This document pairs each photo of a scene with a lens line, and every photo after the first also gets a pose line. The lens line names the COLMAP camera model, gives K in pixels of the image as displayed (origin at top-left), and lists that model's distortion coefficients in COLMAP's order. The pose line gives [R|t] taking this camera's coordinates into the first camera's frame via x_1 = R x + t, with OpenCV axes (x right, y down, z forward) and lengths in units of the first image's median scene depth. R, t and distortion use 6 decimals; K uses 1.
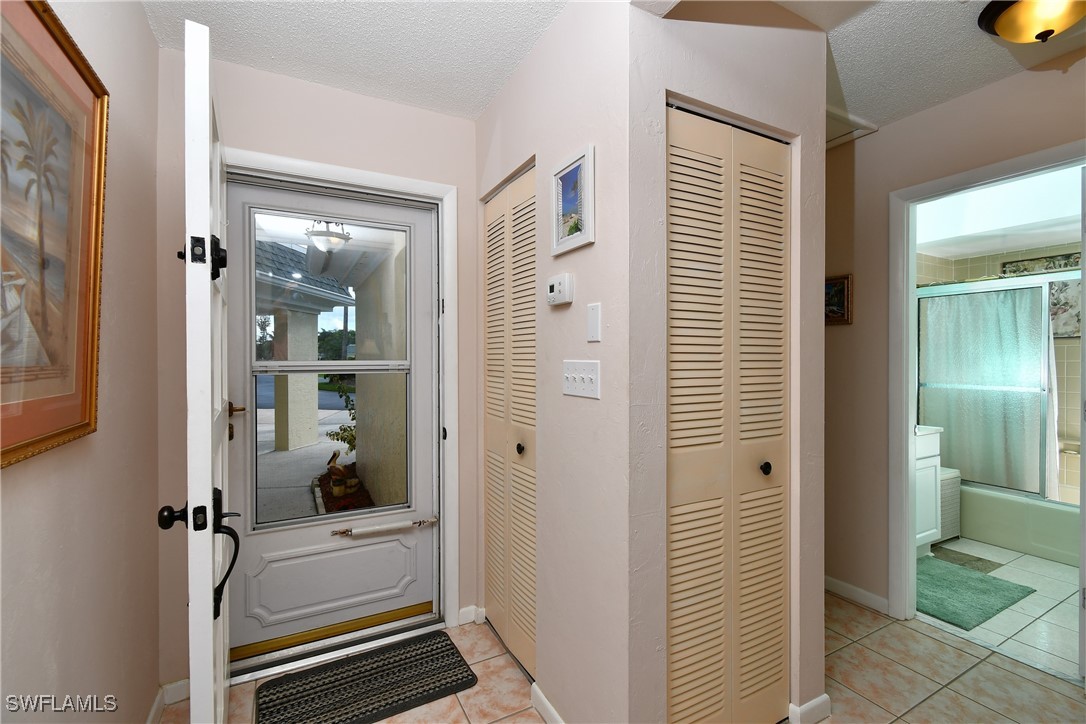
lens RADIAL K [[476.9, 0, 537.9], [0, 476.9, 361.0], [0, 0, 1]] dist [-0.002677, 0.000780]
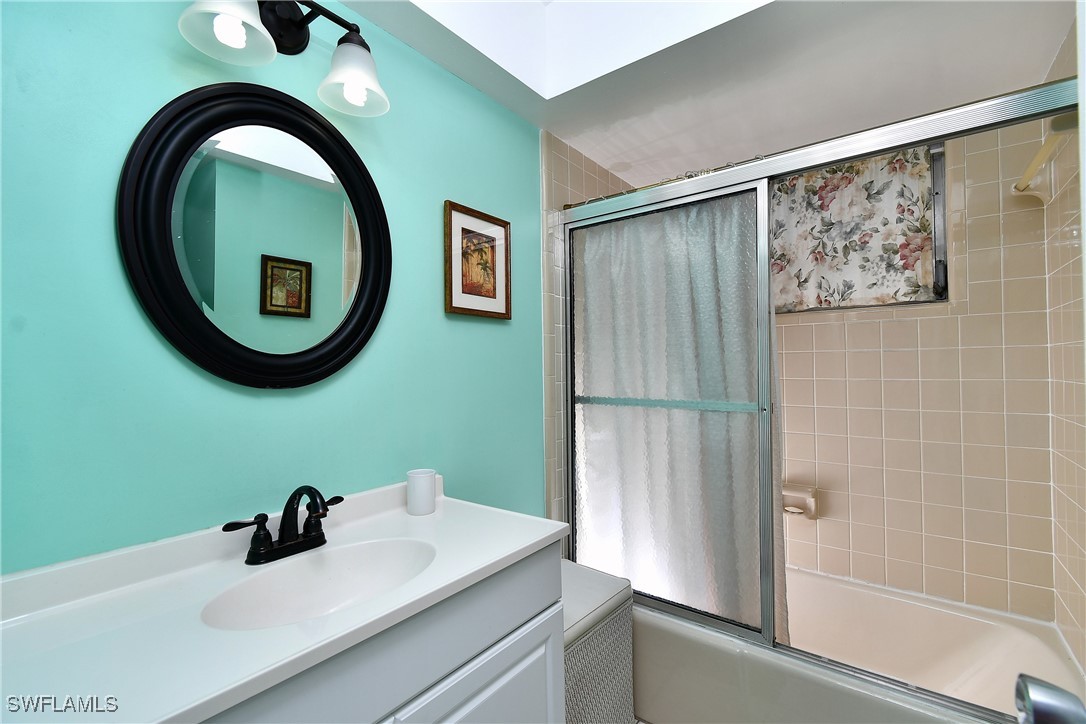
lens RADIAL K [[476.9, 0, 547.5], [0, 476.9, 361.8], [0, 0, 1]] dist [-0.002677, 0.000780]
pose [[0.909192, 0.003722, 0.416360, 0.615465], [0.008487, 0.999587, -0.027469, 0.022468], [-0.416290, 0.028508, 0.908785, 0.602987]]
